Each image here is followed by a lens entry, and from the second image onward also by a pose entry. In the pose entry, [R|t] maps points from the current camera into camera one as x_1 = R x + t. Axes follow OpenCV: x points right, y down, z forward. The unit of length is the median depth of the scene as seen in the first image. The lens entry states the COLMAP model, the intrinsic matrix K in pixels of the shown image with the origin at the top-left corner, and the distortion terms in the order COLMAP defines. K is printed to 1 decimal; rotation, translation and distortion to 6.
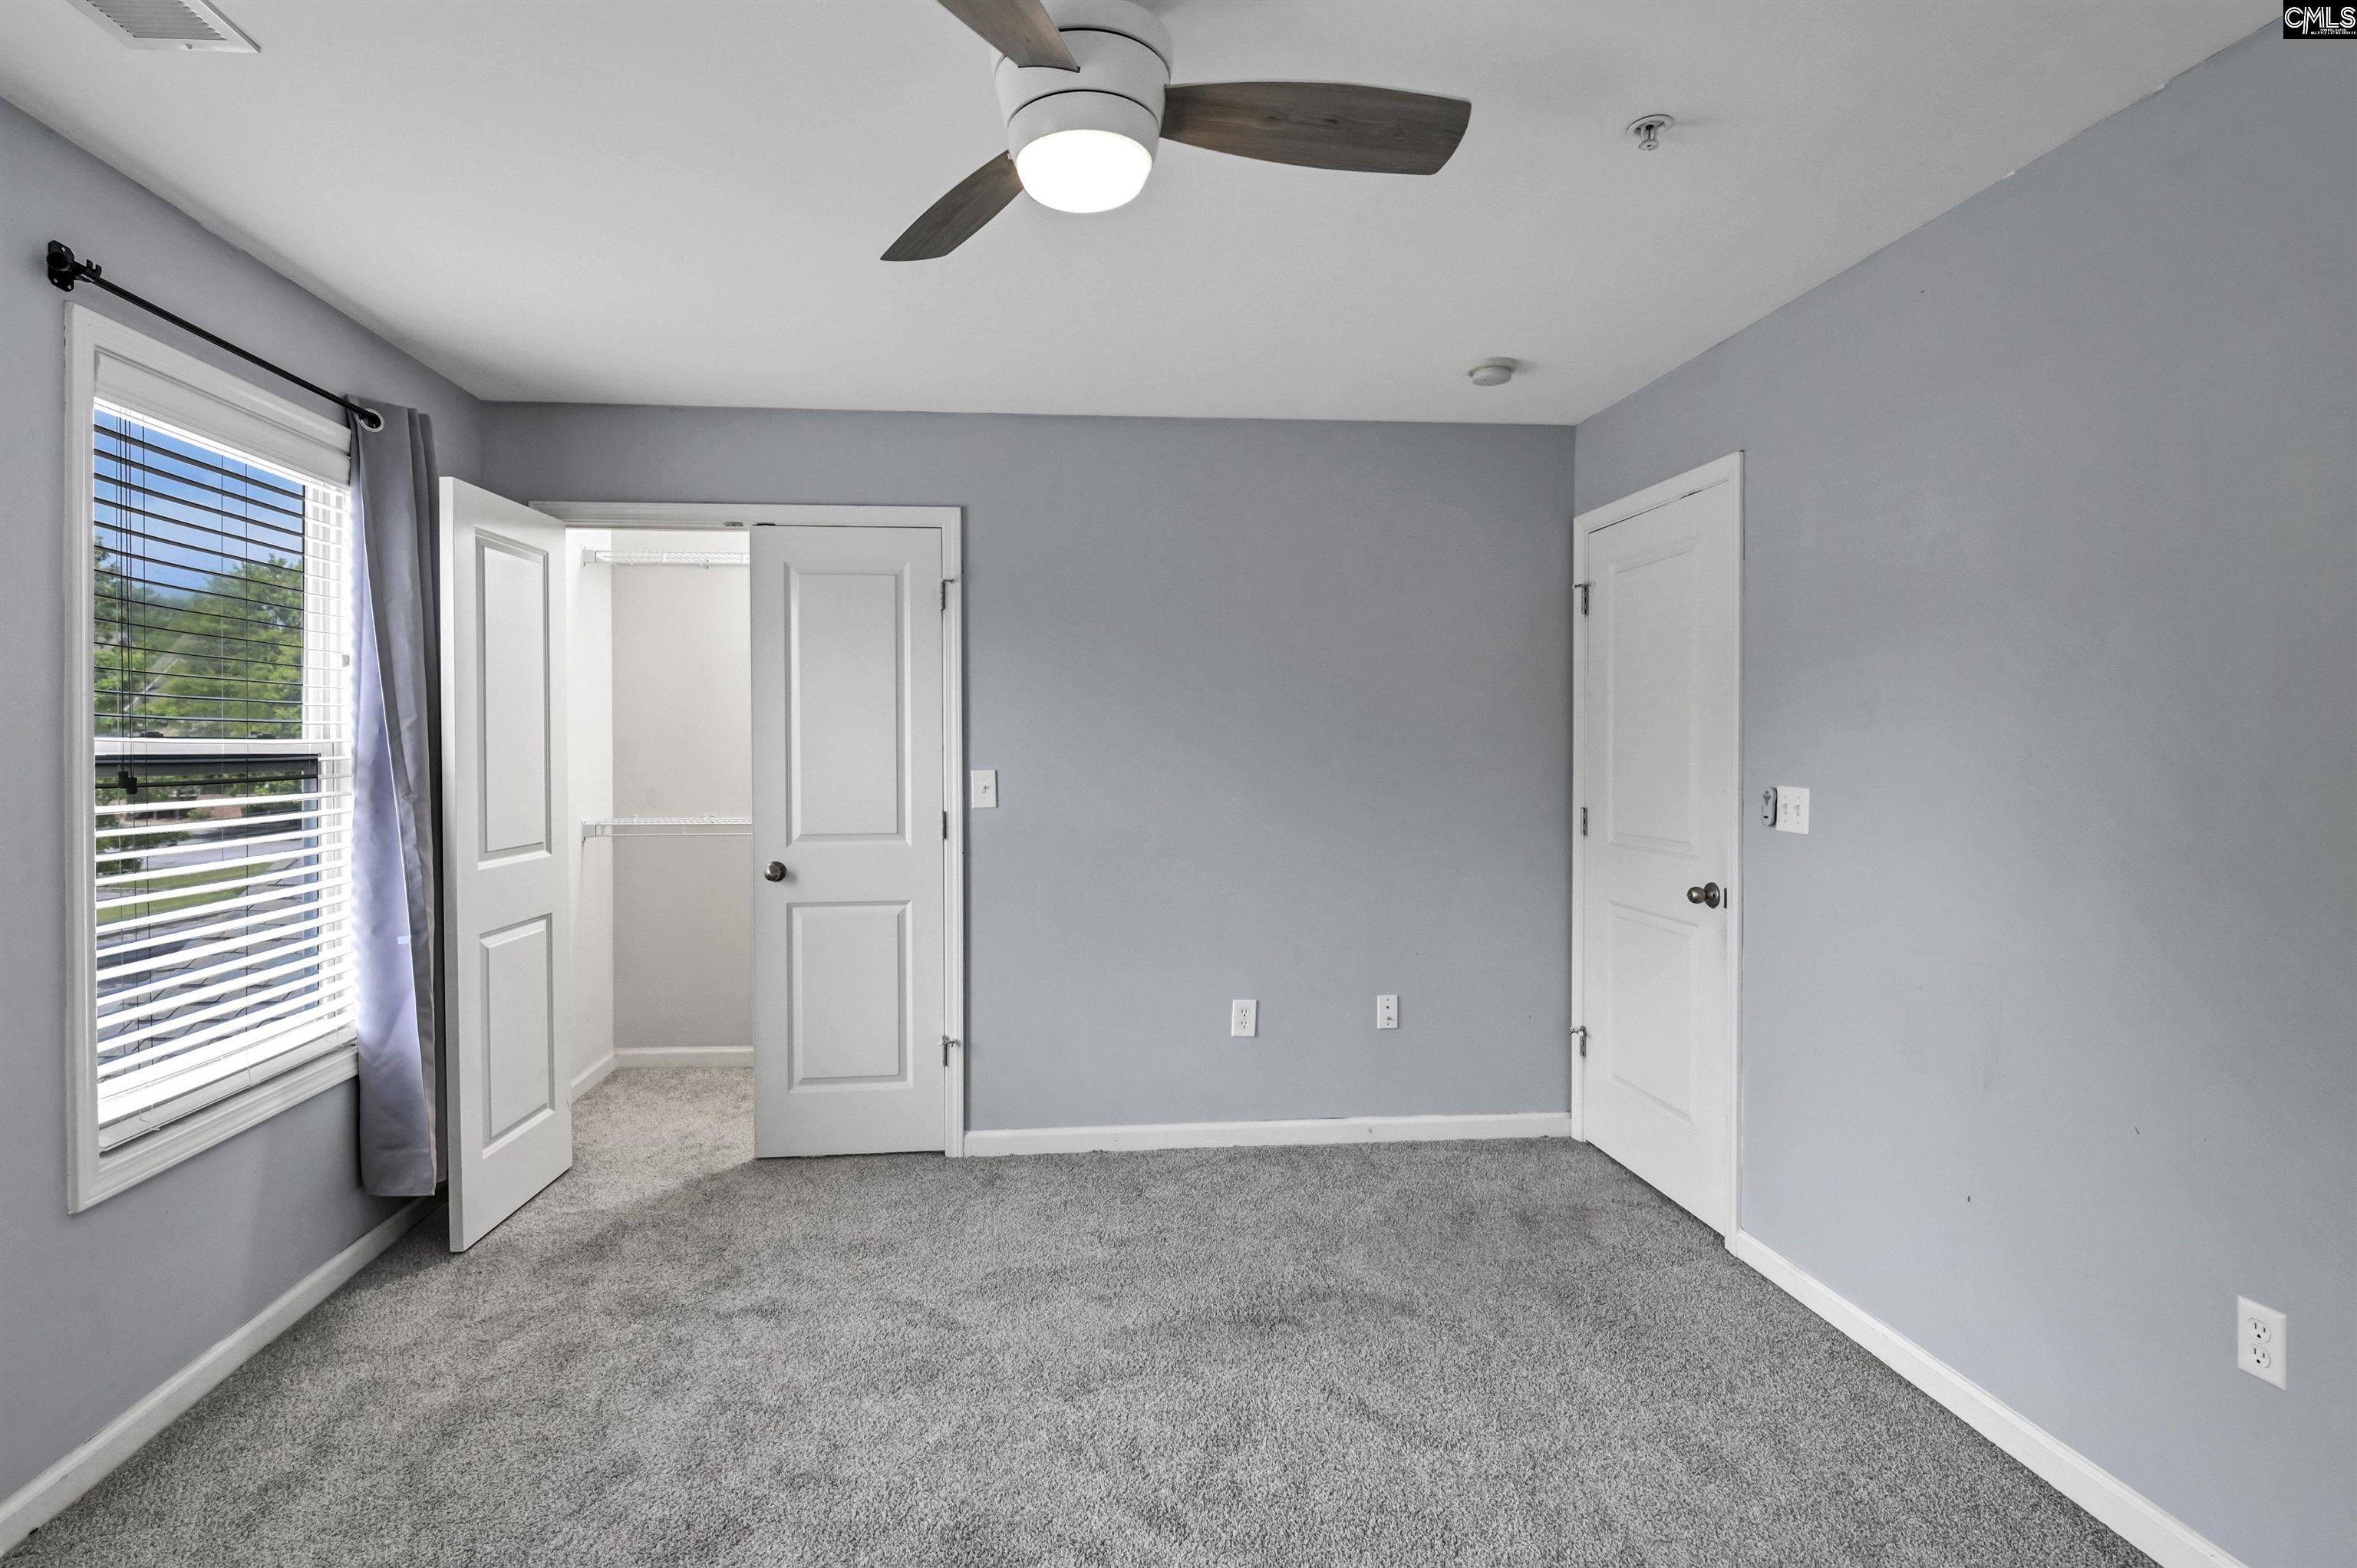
lens RADIAL K [[1124.1, 0, 1146.2], [0, 1124.1, 756.9], [0, 0, 1]] dist [0.000734, -0.008721]
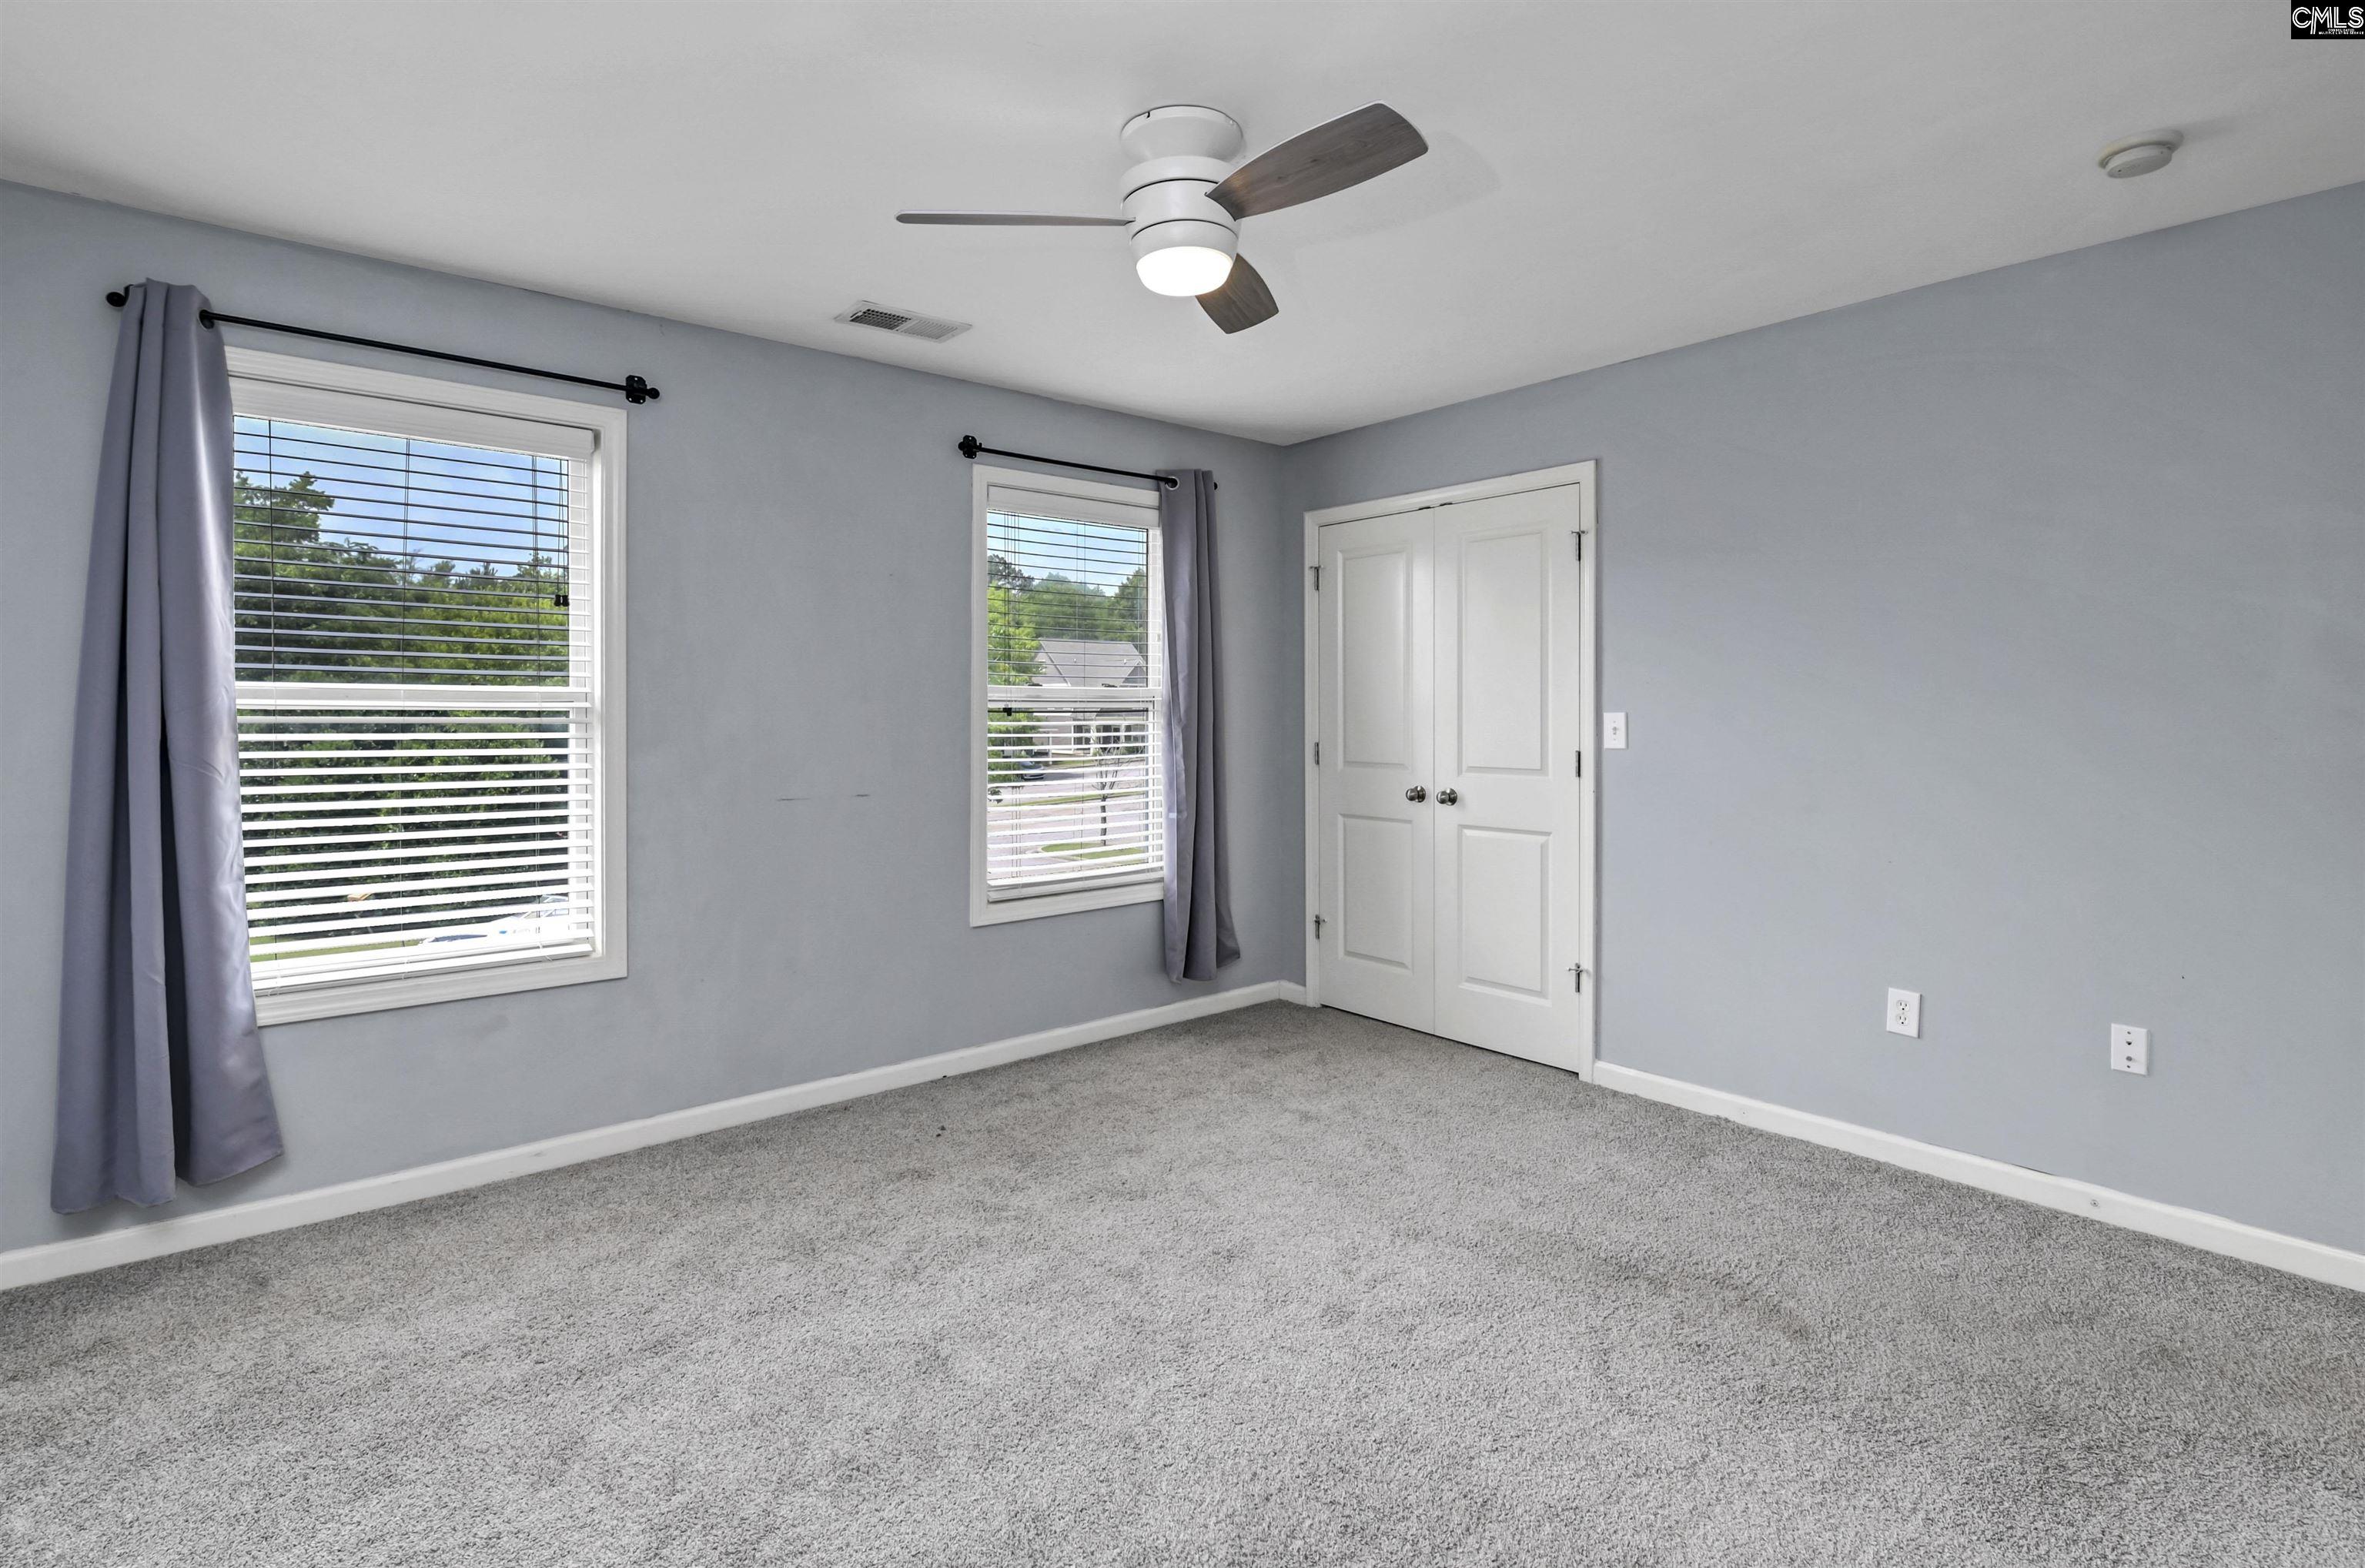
lens RADIAL K [[1163.4, 0, 1194.3], [0, 1163.4, 716.4], [0, 0, 1]] dist [0.001408, -0.011078]
pose [[0.566675, 0.007404, -0.823908, 0.525997], [-0.008710, 0.999958, 0.002995, 0.016275], [0.823895, 0.005479, 0.566716, 0.085368]]
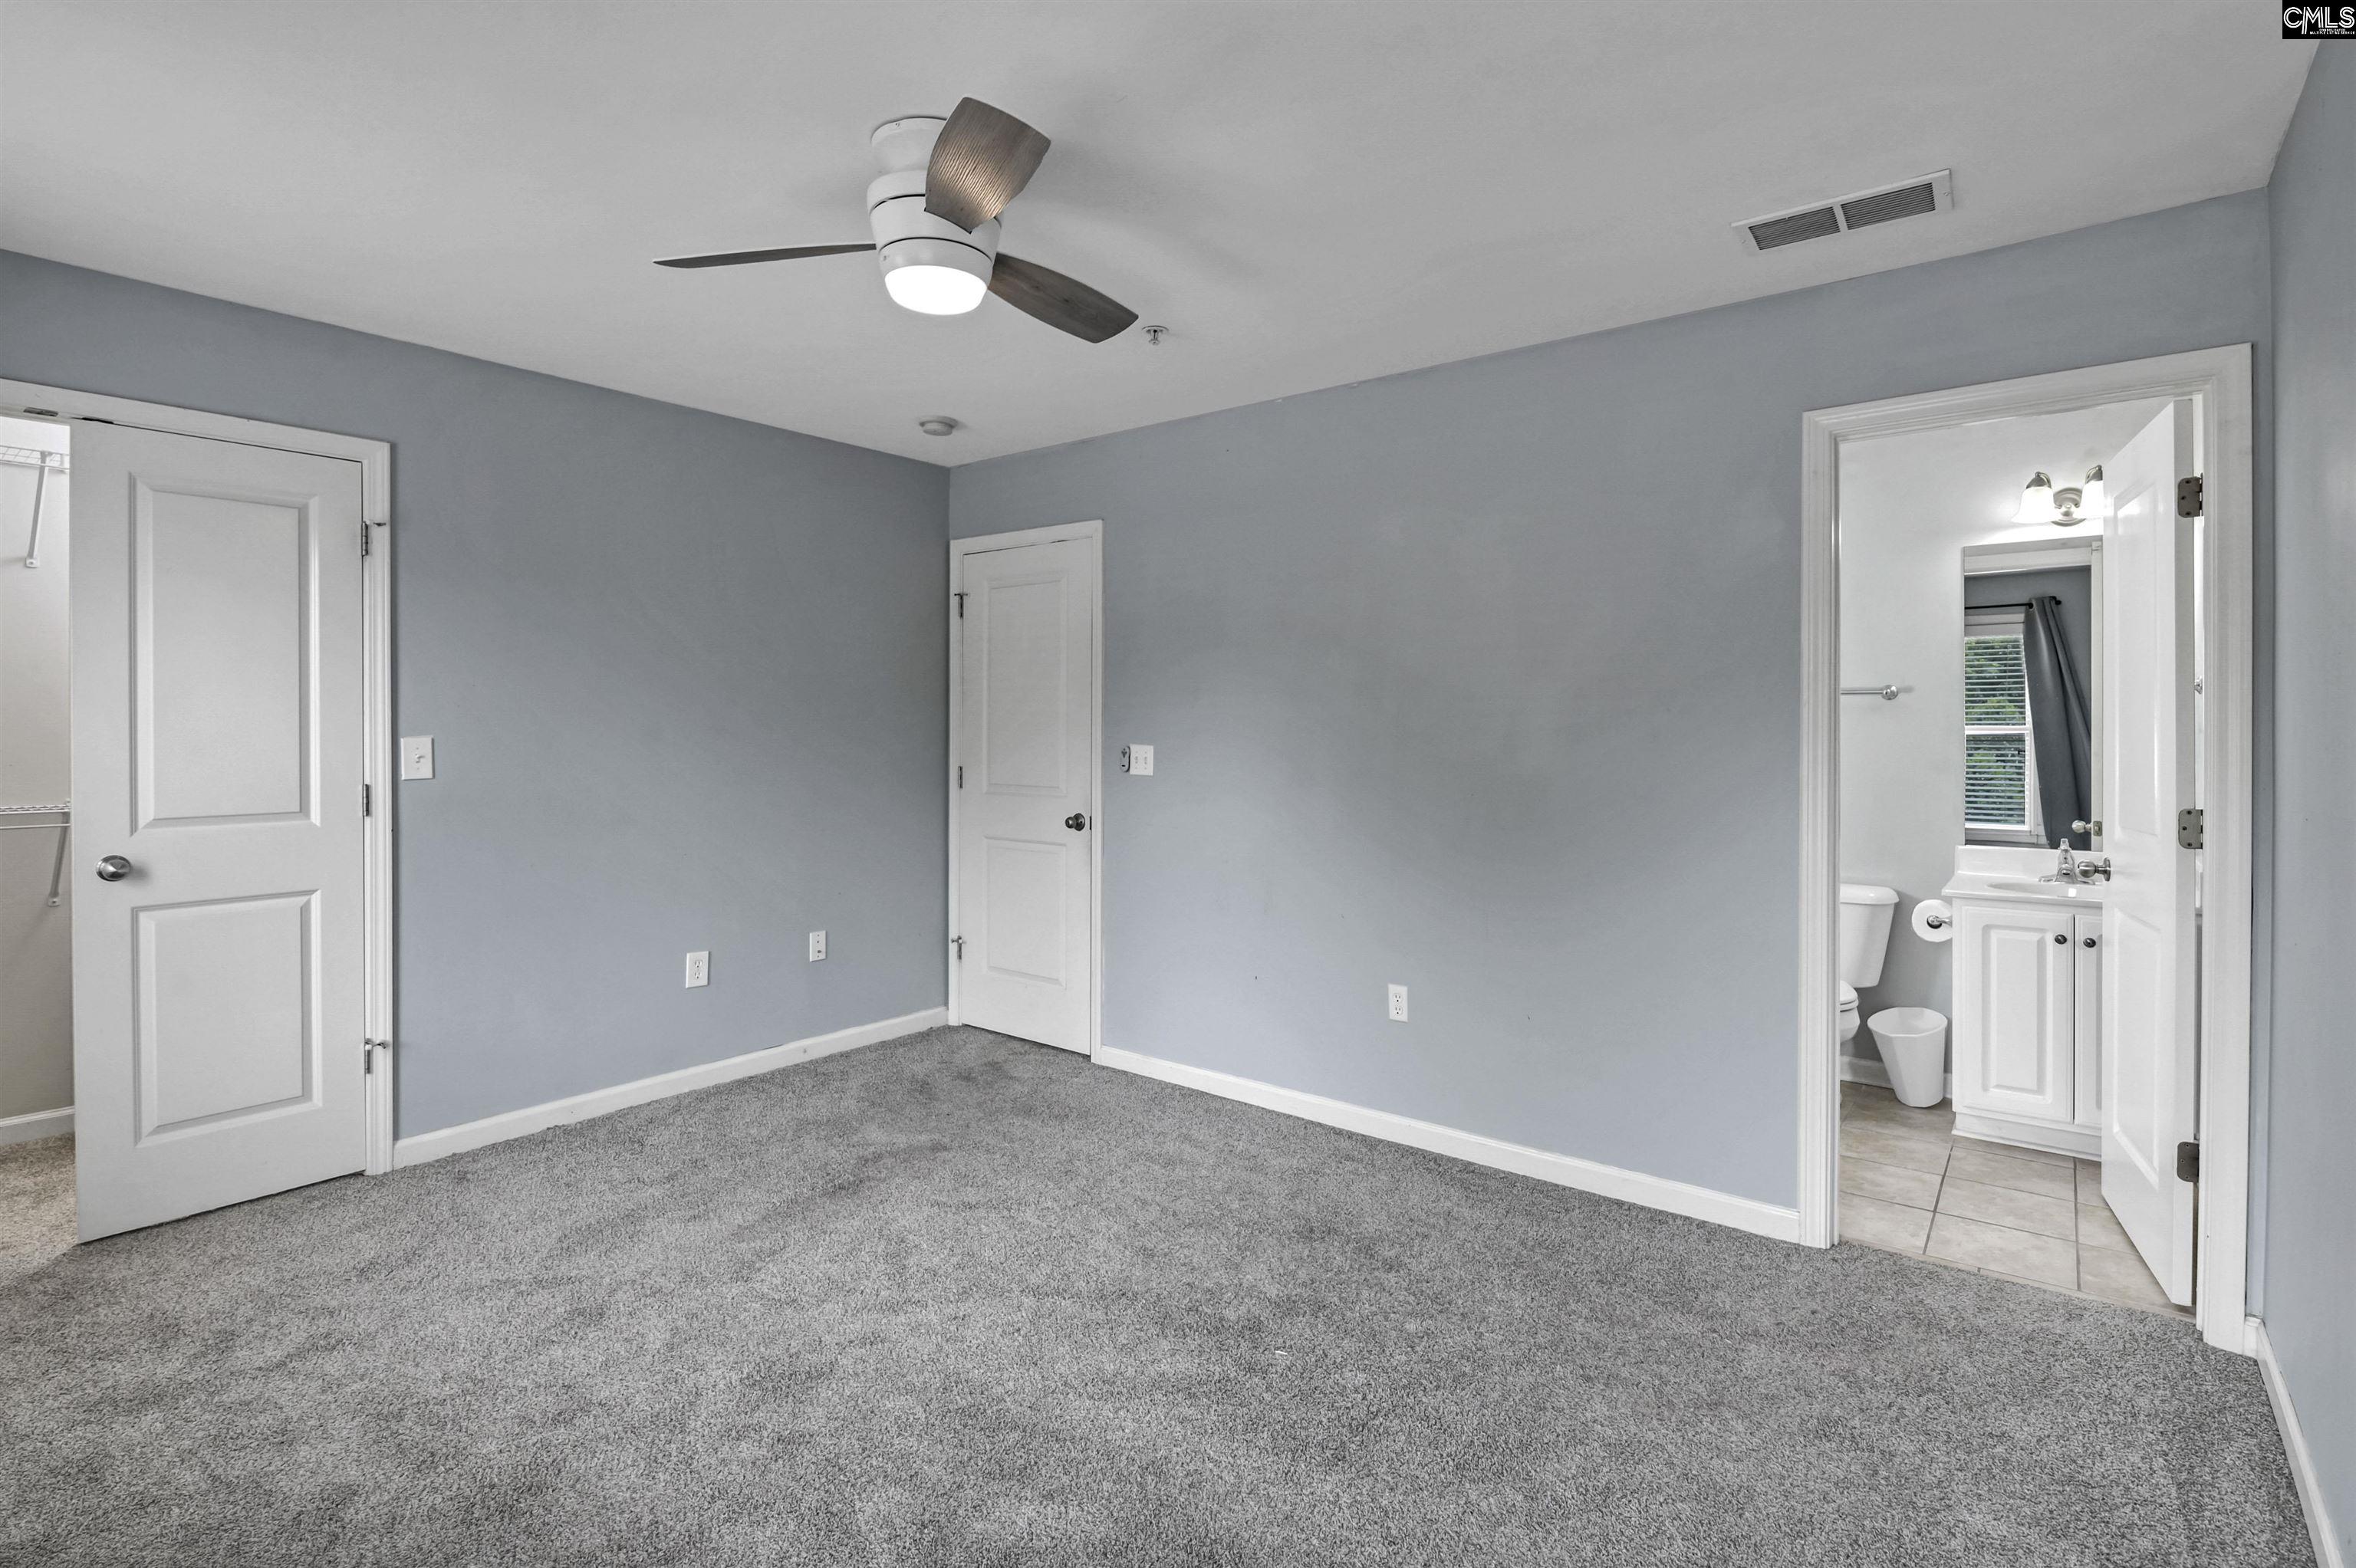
lens RADIAL K [[1089.4, 0, 1211.9], [0, 1089.4, 732.9], [0, 0, 1]] dist [0.000430, -0.009087]
pose [[0.676412, 0.001579, 0.736521, -0.366170], [0.000458, 0.999997, -0.002564, 0.010609], [-0.736523, 0.002071, 0.676409, -0.065601]]
